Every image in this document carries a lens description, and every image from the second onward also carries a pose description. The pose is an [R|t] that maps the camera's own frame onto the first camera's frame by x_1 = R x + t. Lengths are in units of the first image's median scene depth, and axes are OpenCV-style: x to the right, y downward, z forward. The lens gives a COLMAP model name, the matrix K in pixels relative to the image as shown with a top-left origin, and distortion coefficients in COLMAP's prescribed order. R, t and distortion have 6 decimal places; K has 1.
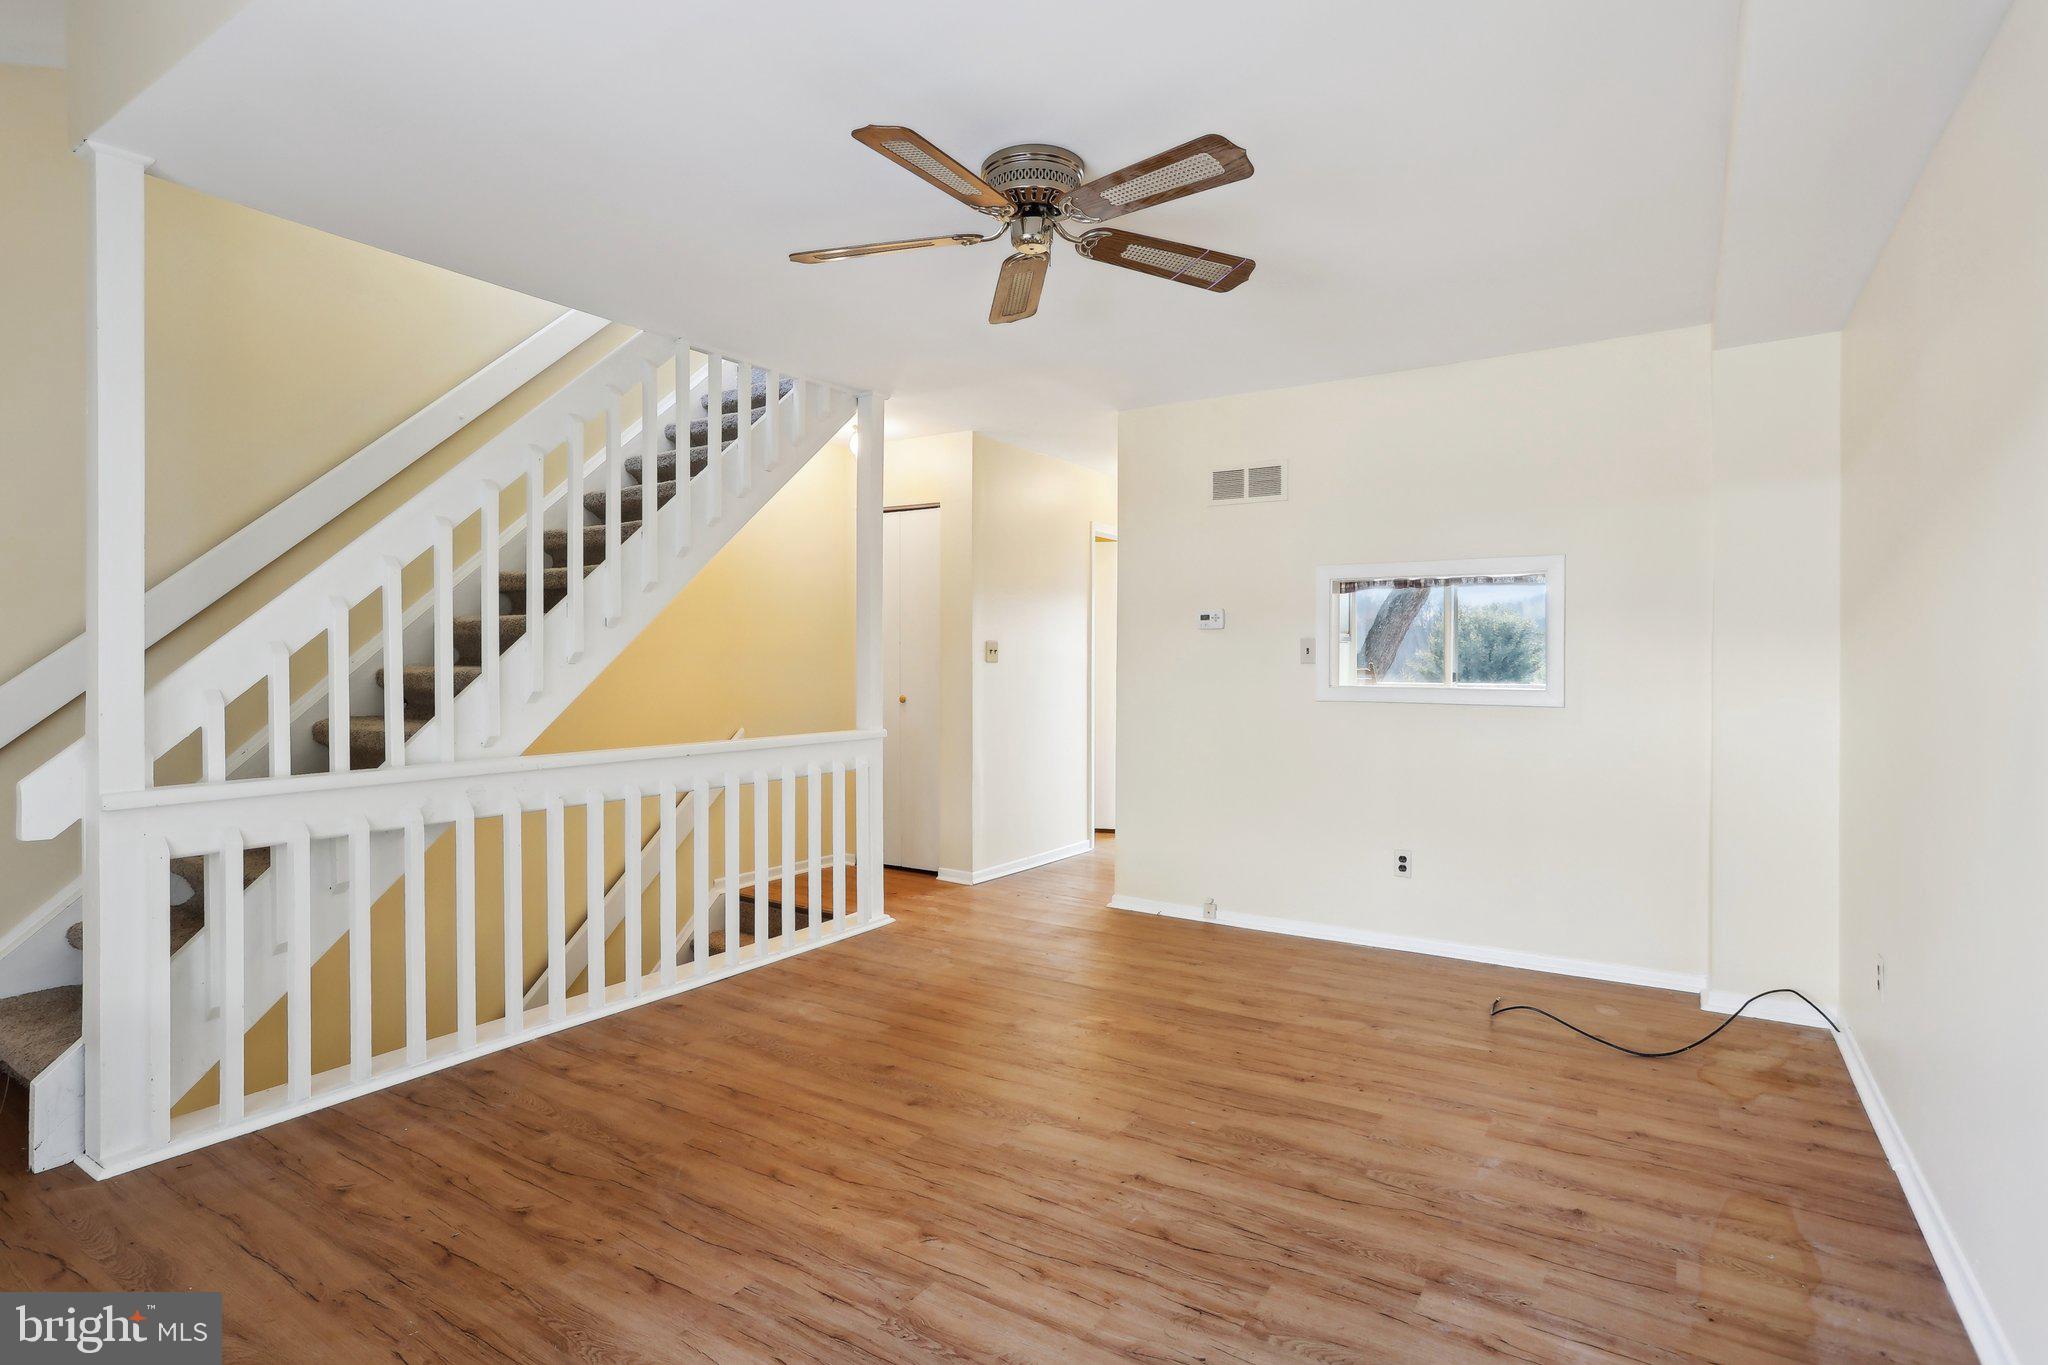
lens RADIAL K [[994.6, 0, 1008.1], [0, 994.6, 669.8], [0, 0, 1]] dist [-0.055339, 0.045755]
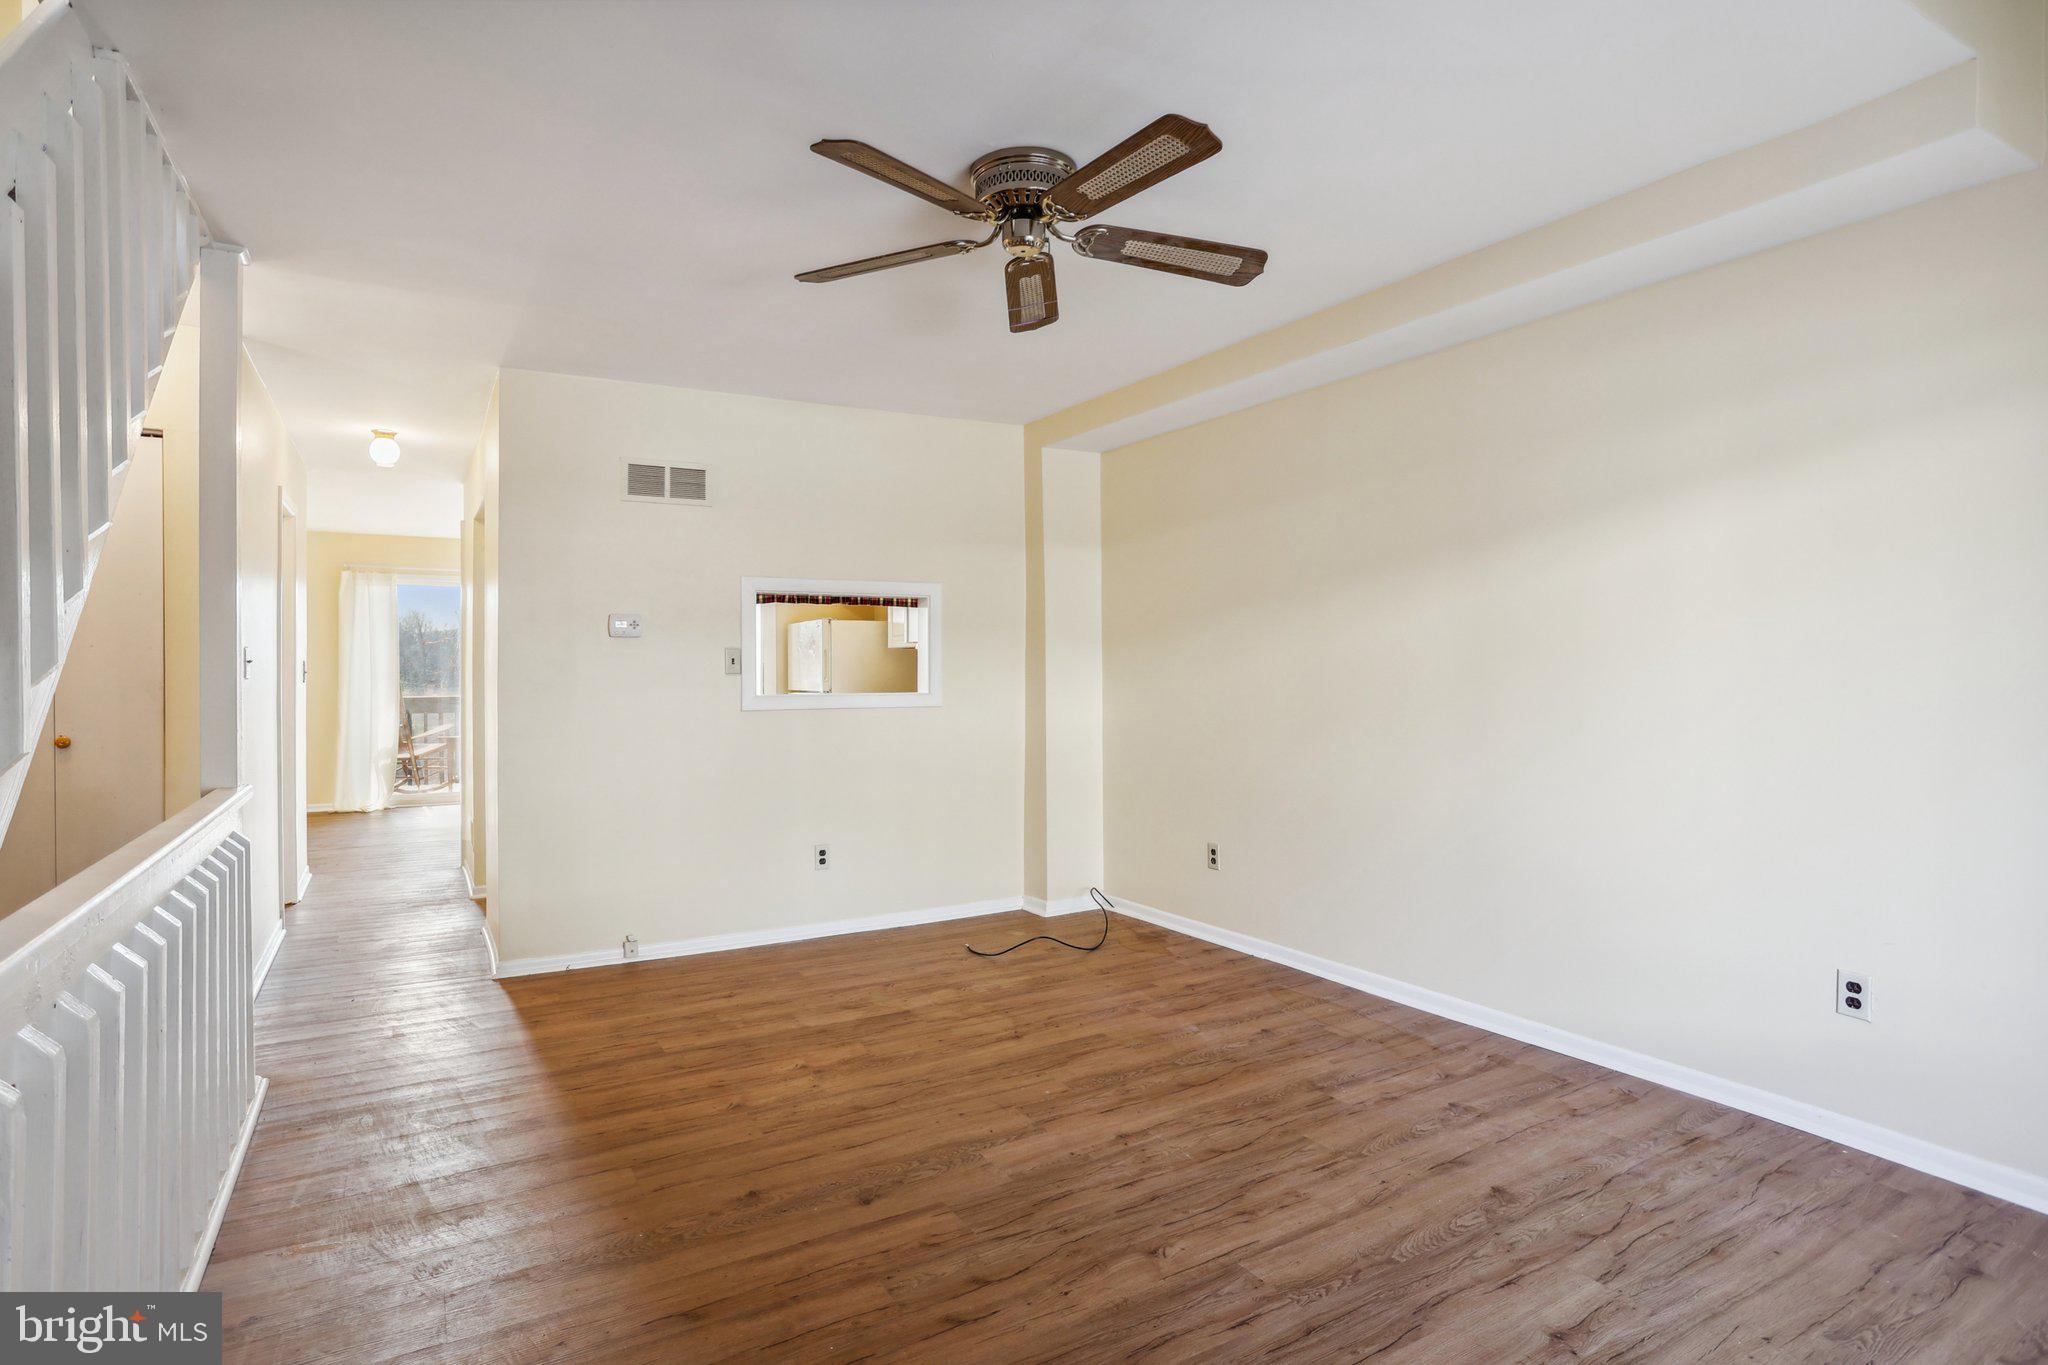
lens RADIAL K [[994.6, 0, 1008.1], [0, 994.6, 669.8], [0, 0, 1]] dist [-0.055339, 0.045755]
pose [[0.484714, -0.006115, 0.874651, -0.819796], [0.015329, 0.999881, -0.001504, -0.008812], [-0.874538, 0.014136, 0.484750, 0.518549]]
